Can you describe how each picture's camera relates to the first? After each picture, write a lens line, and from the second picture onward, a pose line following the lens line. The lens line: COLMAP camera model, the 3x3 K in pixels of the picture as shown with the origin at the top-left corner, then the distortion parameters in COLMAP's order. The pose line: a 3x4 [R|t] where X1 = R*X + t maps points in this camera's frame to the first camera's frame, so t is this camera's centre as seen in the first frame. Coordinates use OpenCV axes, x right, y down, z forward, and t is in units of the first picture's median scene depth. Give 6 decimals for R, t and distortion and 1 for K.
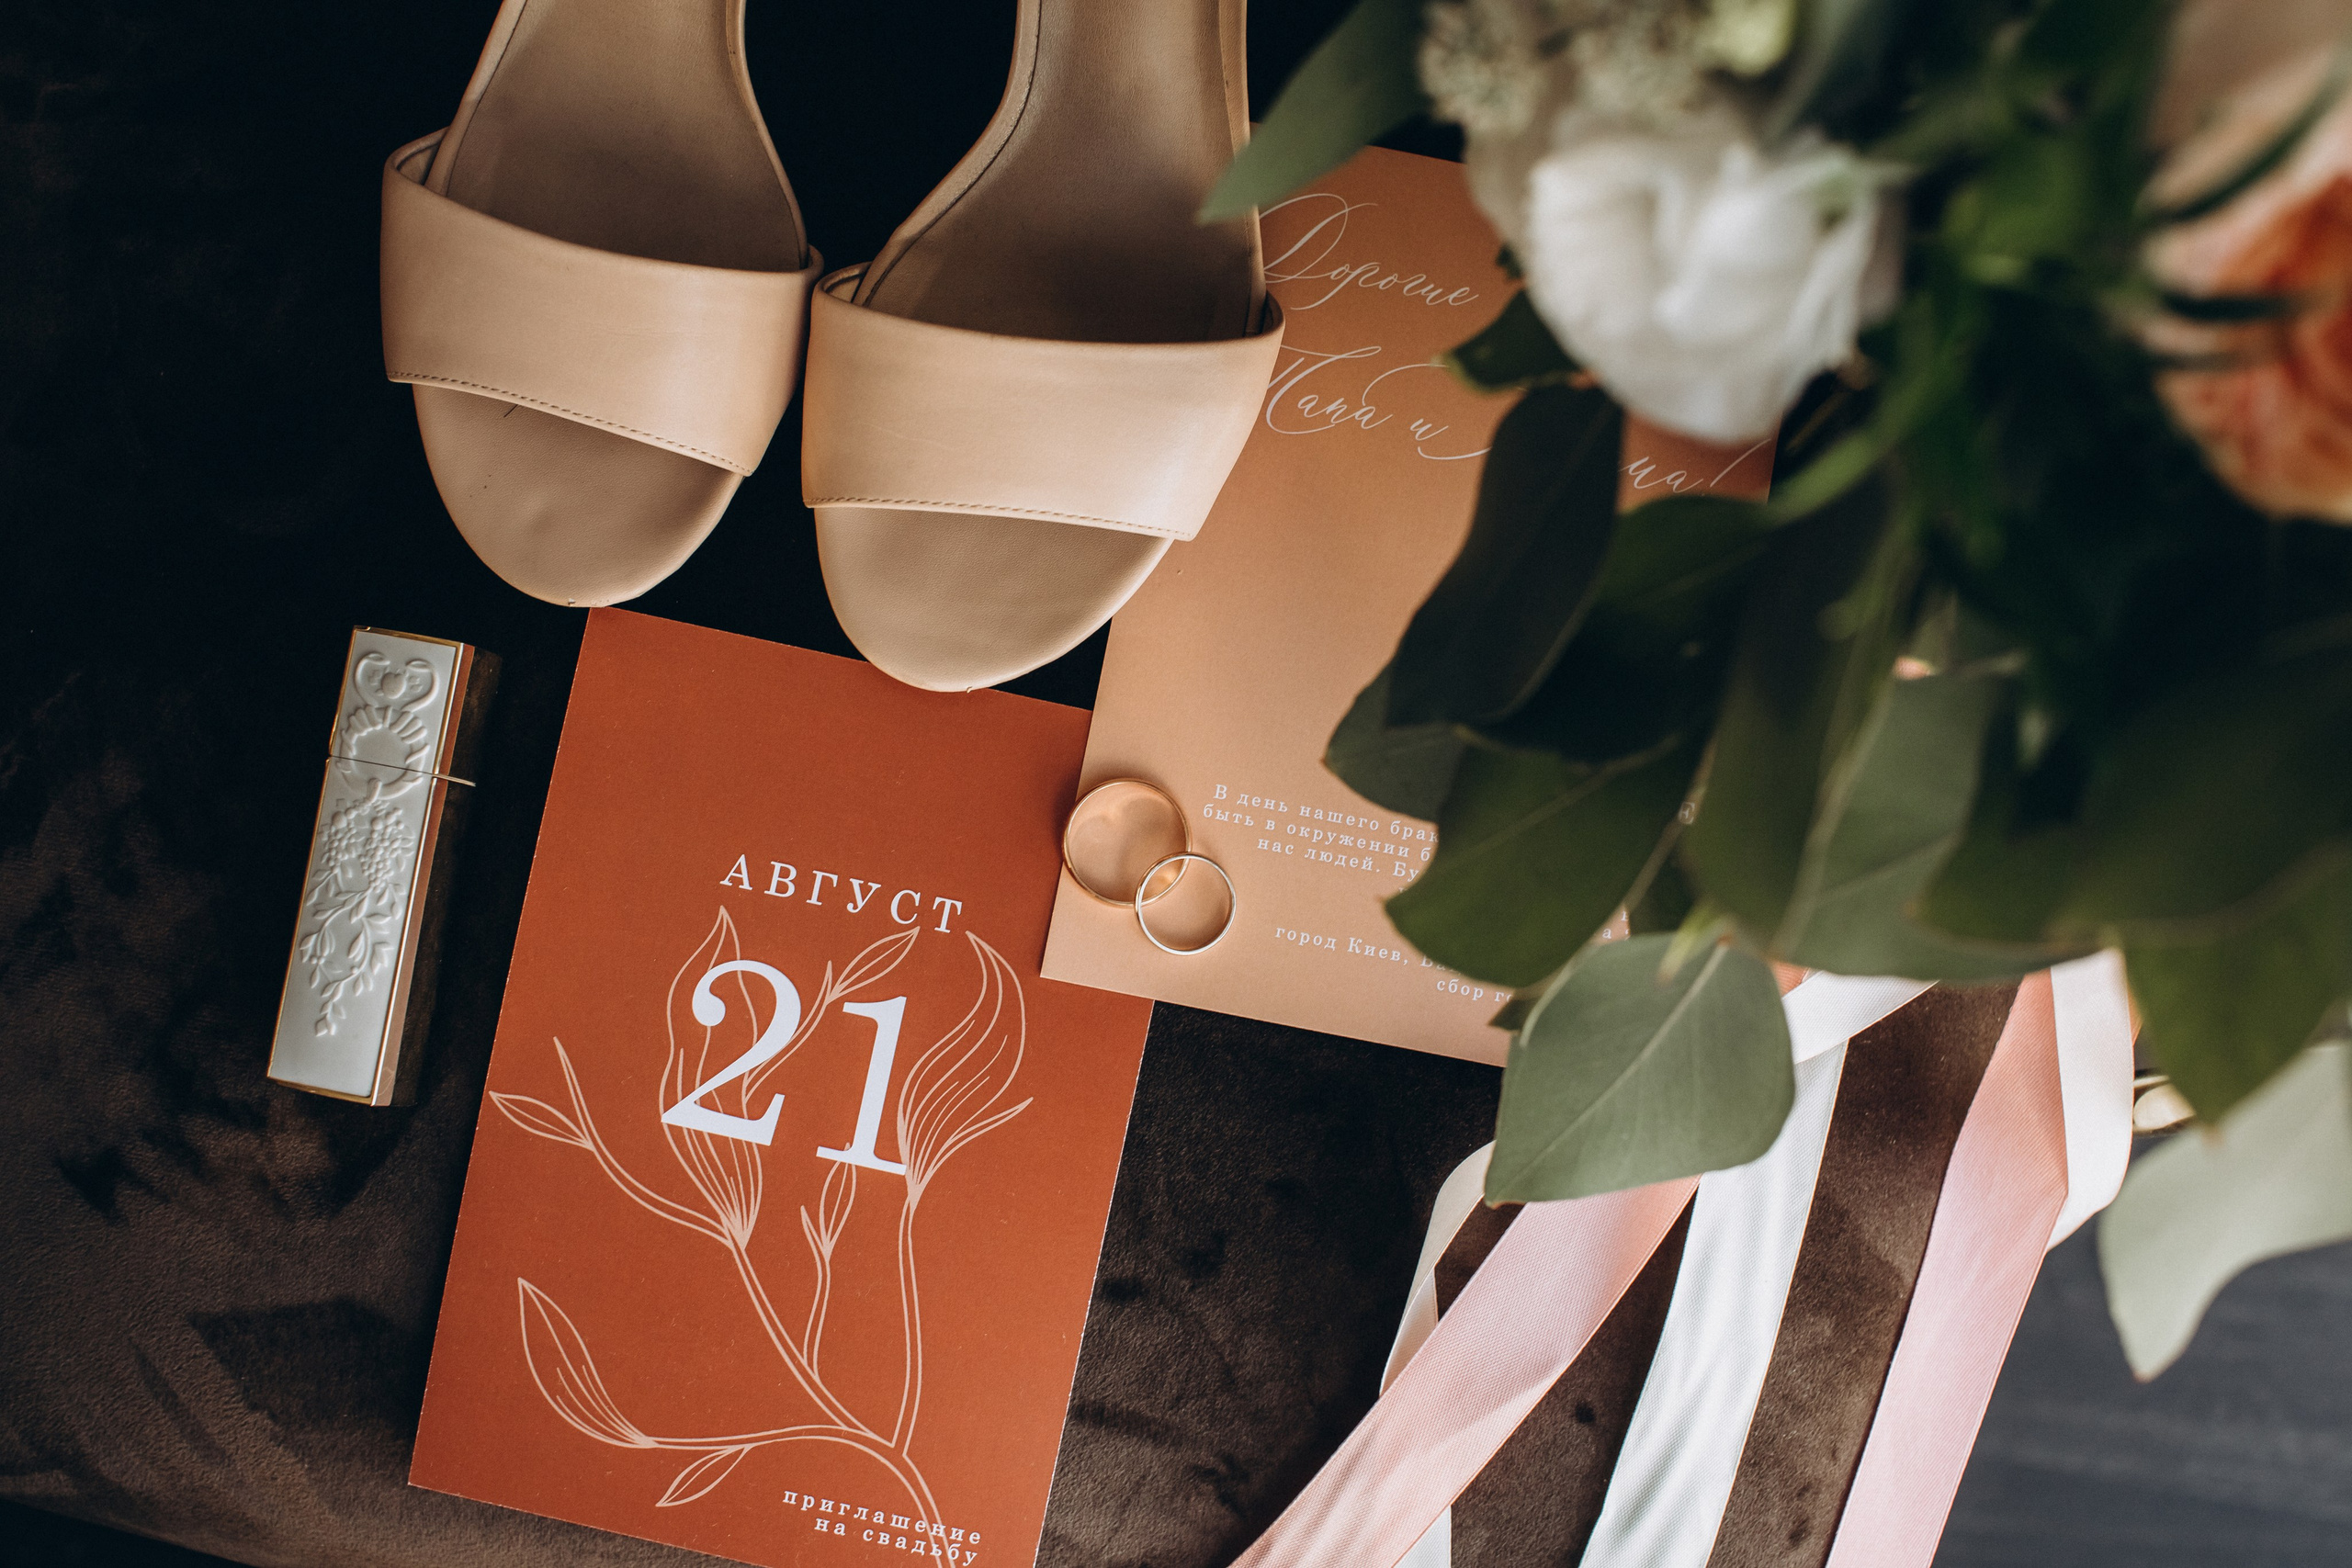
lens RADIAL K [[3304.3, 0, 1176.0], [0, 3304.3, 784.0], [0, 0, 1]] dist [-0.171819, 0.390895]
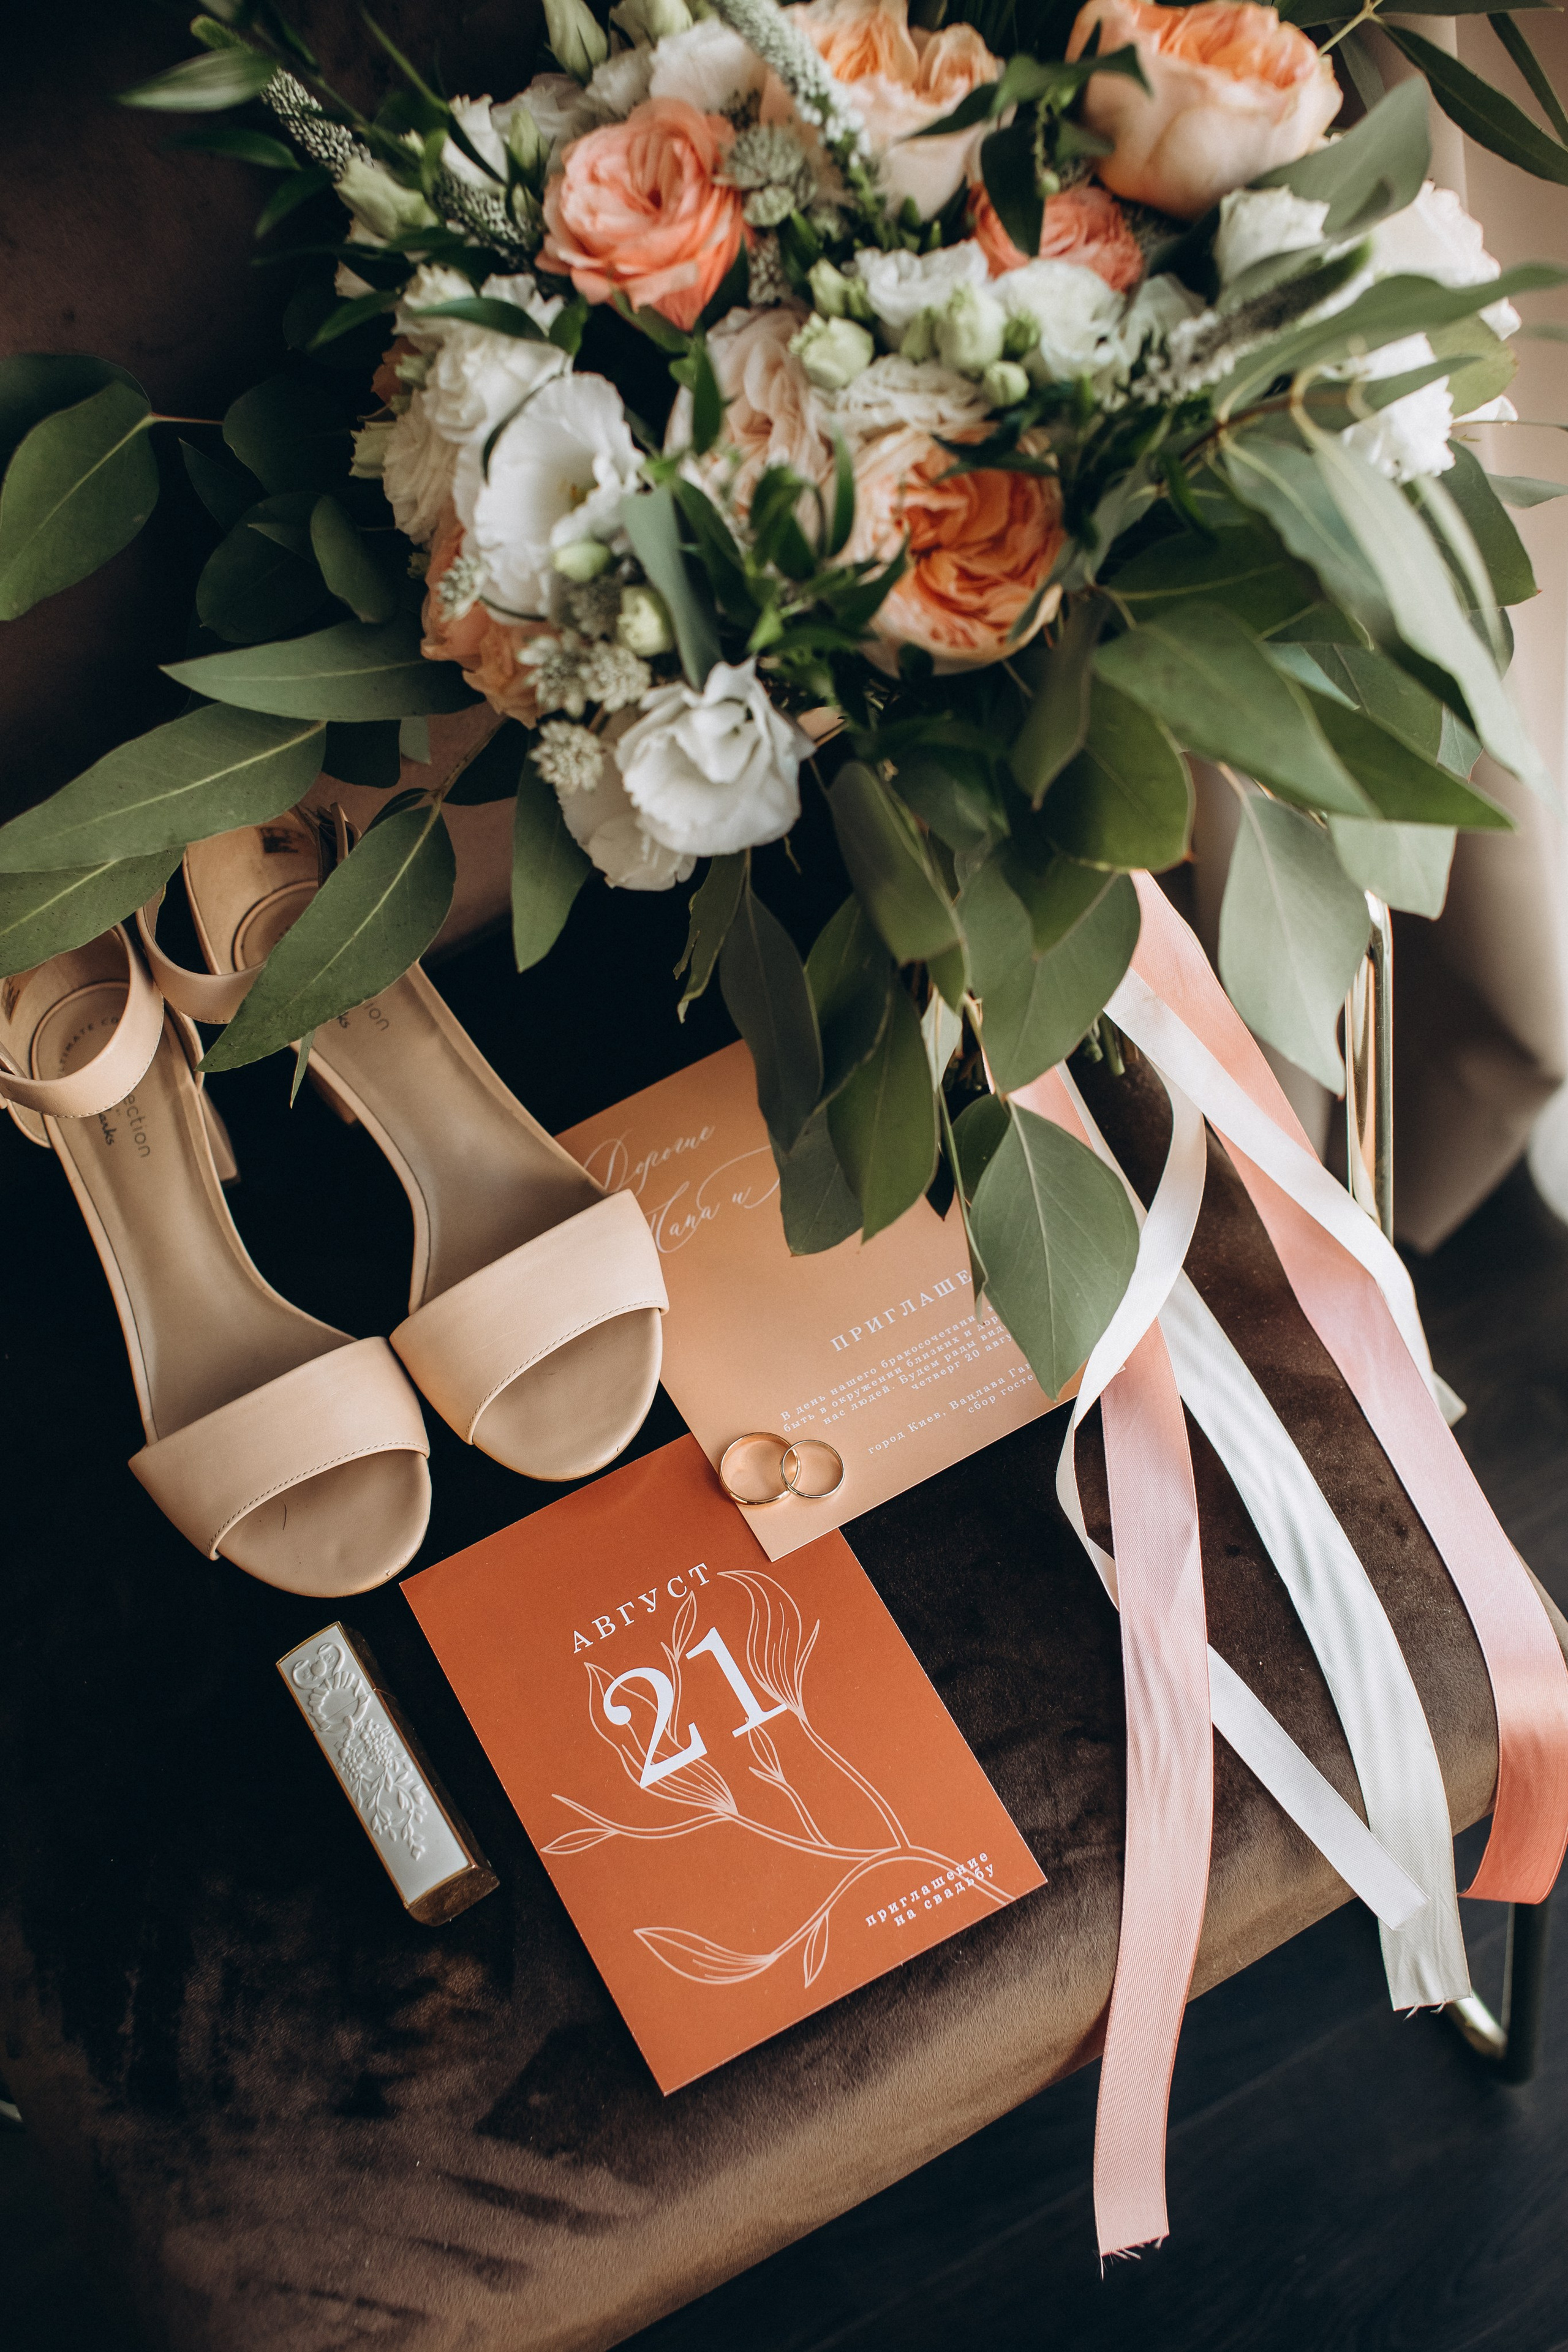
lens RADIAL K [[3304.7, 0, 784.0], [0, 3304.7, 1176.0], [0, 0, 1]] dist [-0.171819, 0.390895]
pose [[0.760692, -0.604918, 0.235417, -0.291049], [0.643432, 0.654823, -0.396486, 0.555955], [0.085685, 0.453079, 0.887343, -0.452324]]
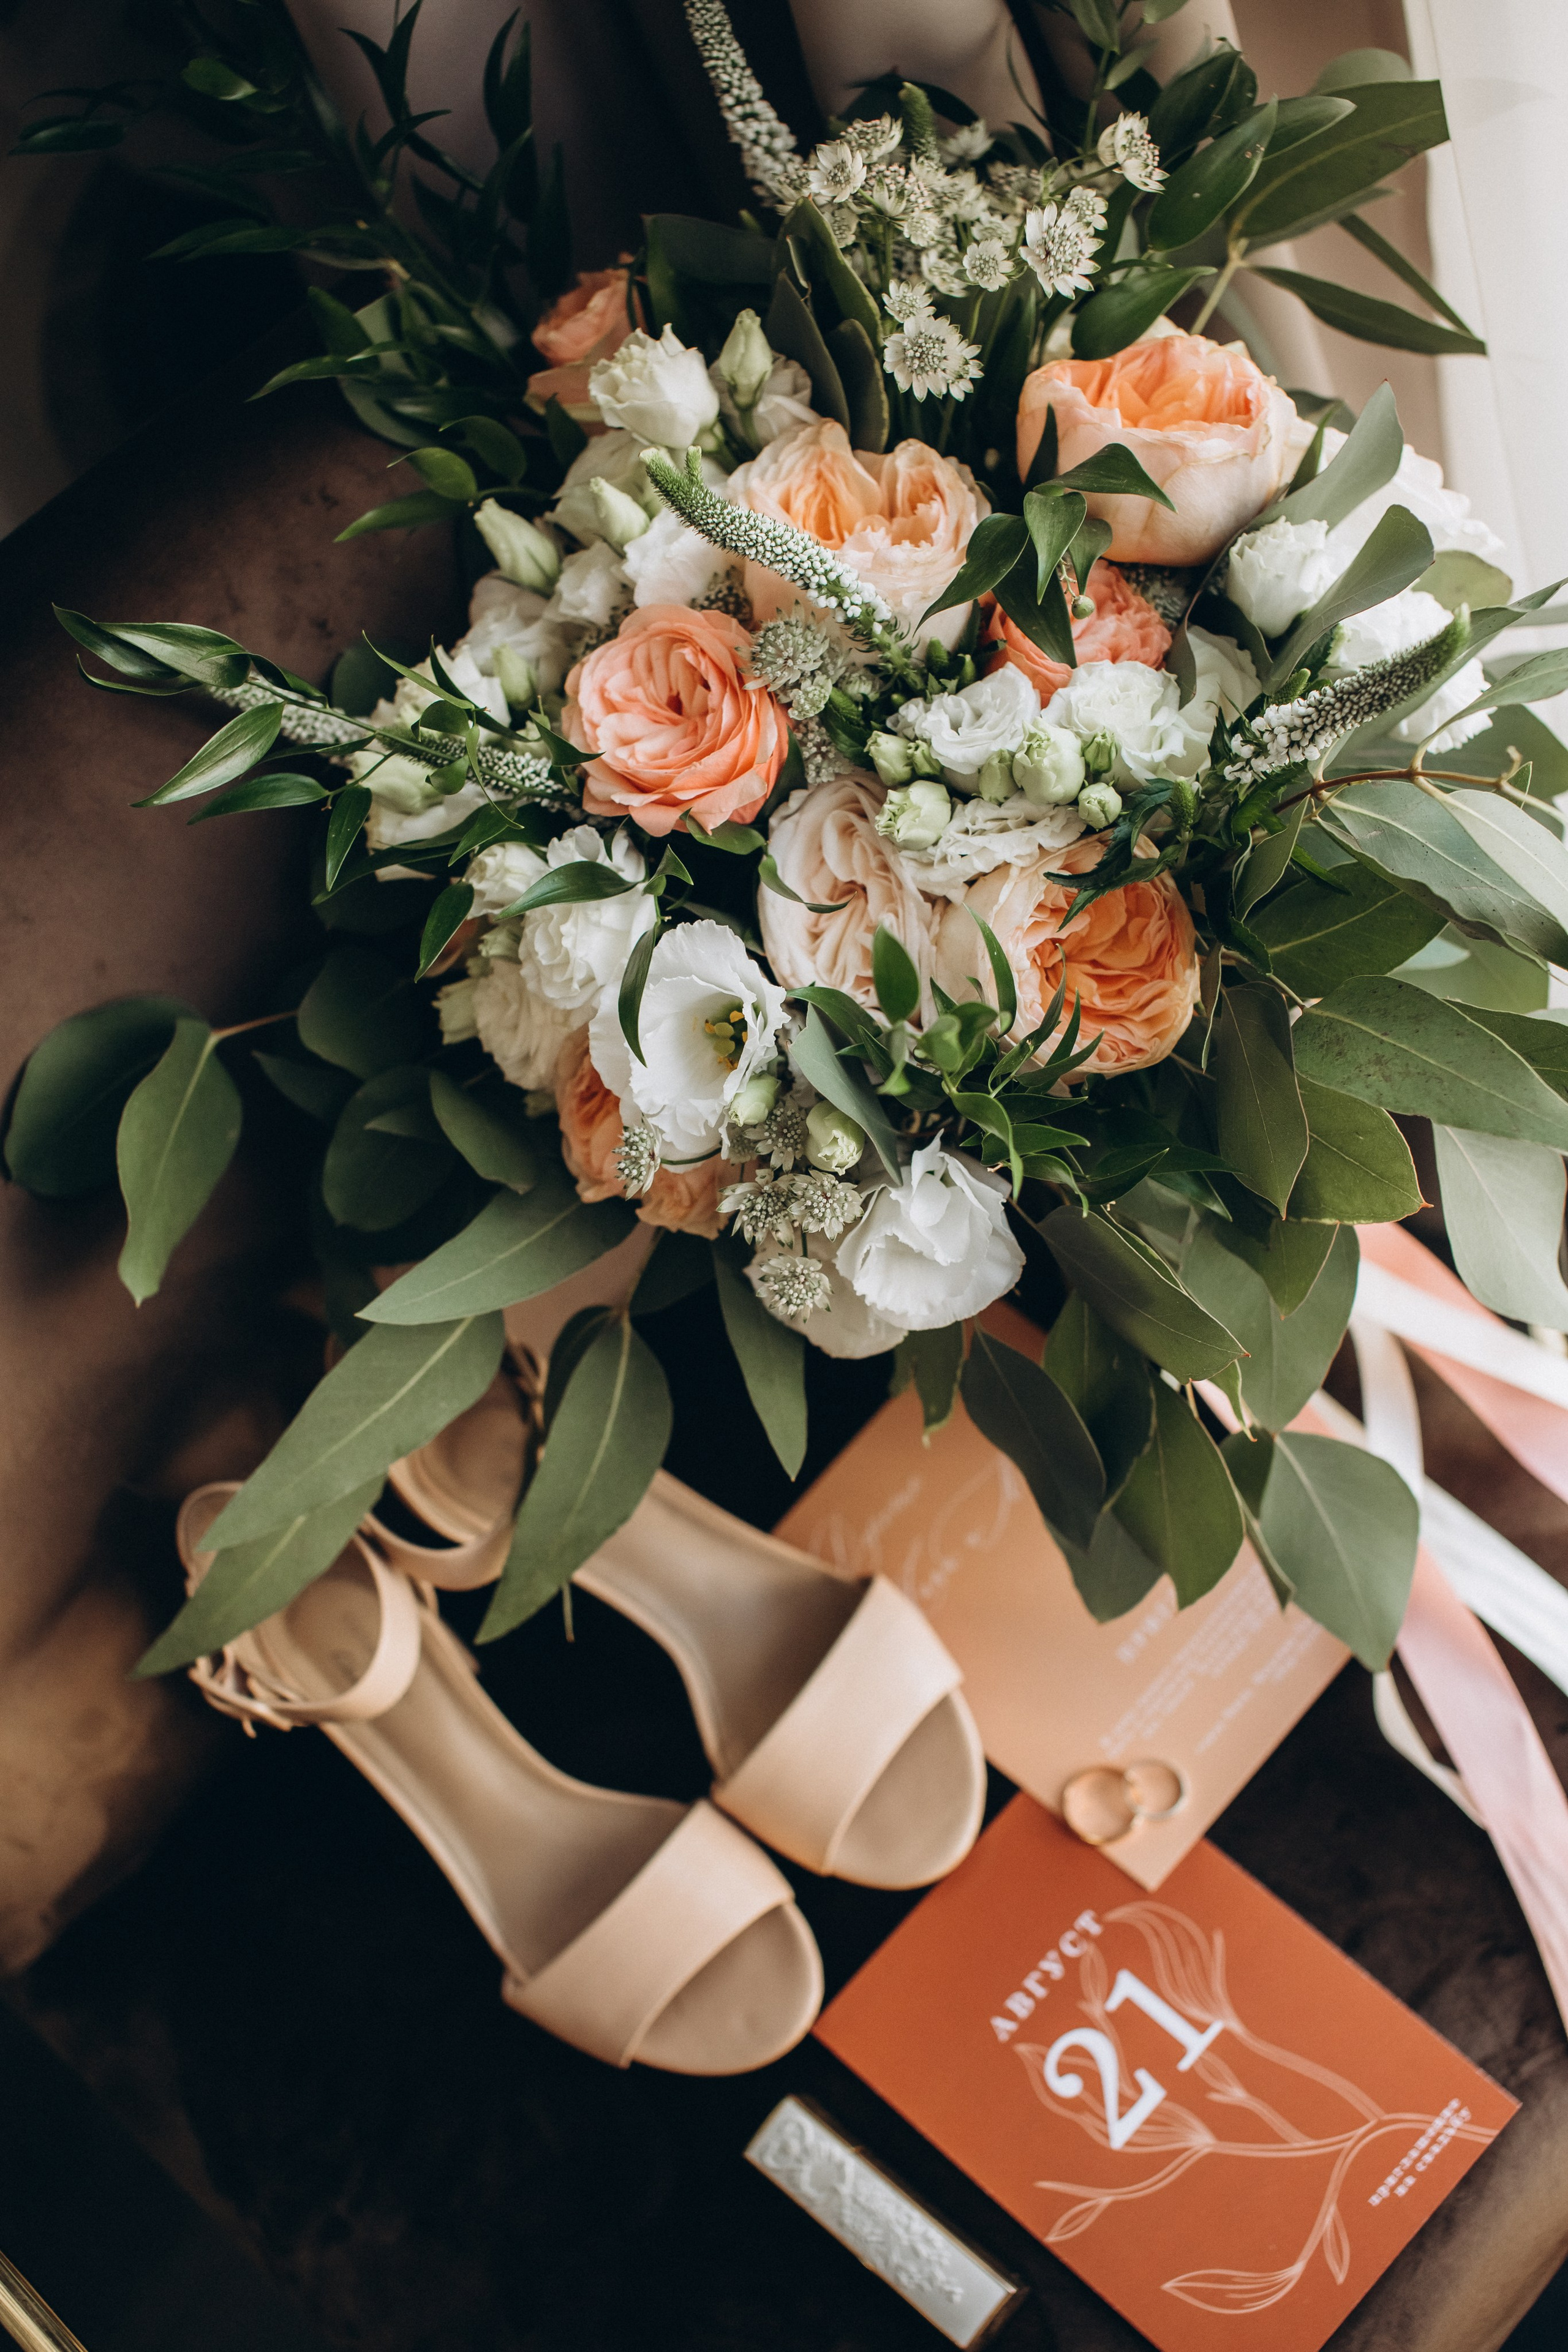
lens RADIAL K [[3304.7, 0, 784.0], [0, 3304.7, 1176.0], [0, 0, 1]] dist [-0.171819, 0.390895]
pose [[0.503701, -0.825101, 0.255915, -0.250528], [0.850768, 0.422377, -0.312717, 0.256079], [0.149930, 0.375240, 0.914722, -0.601396]]
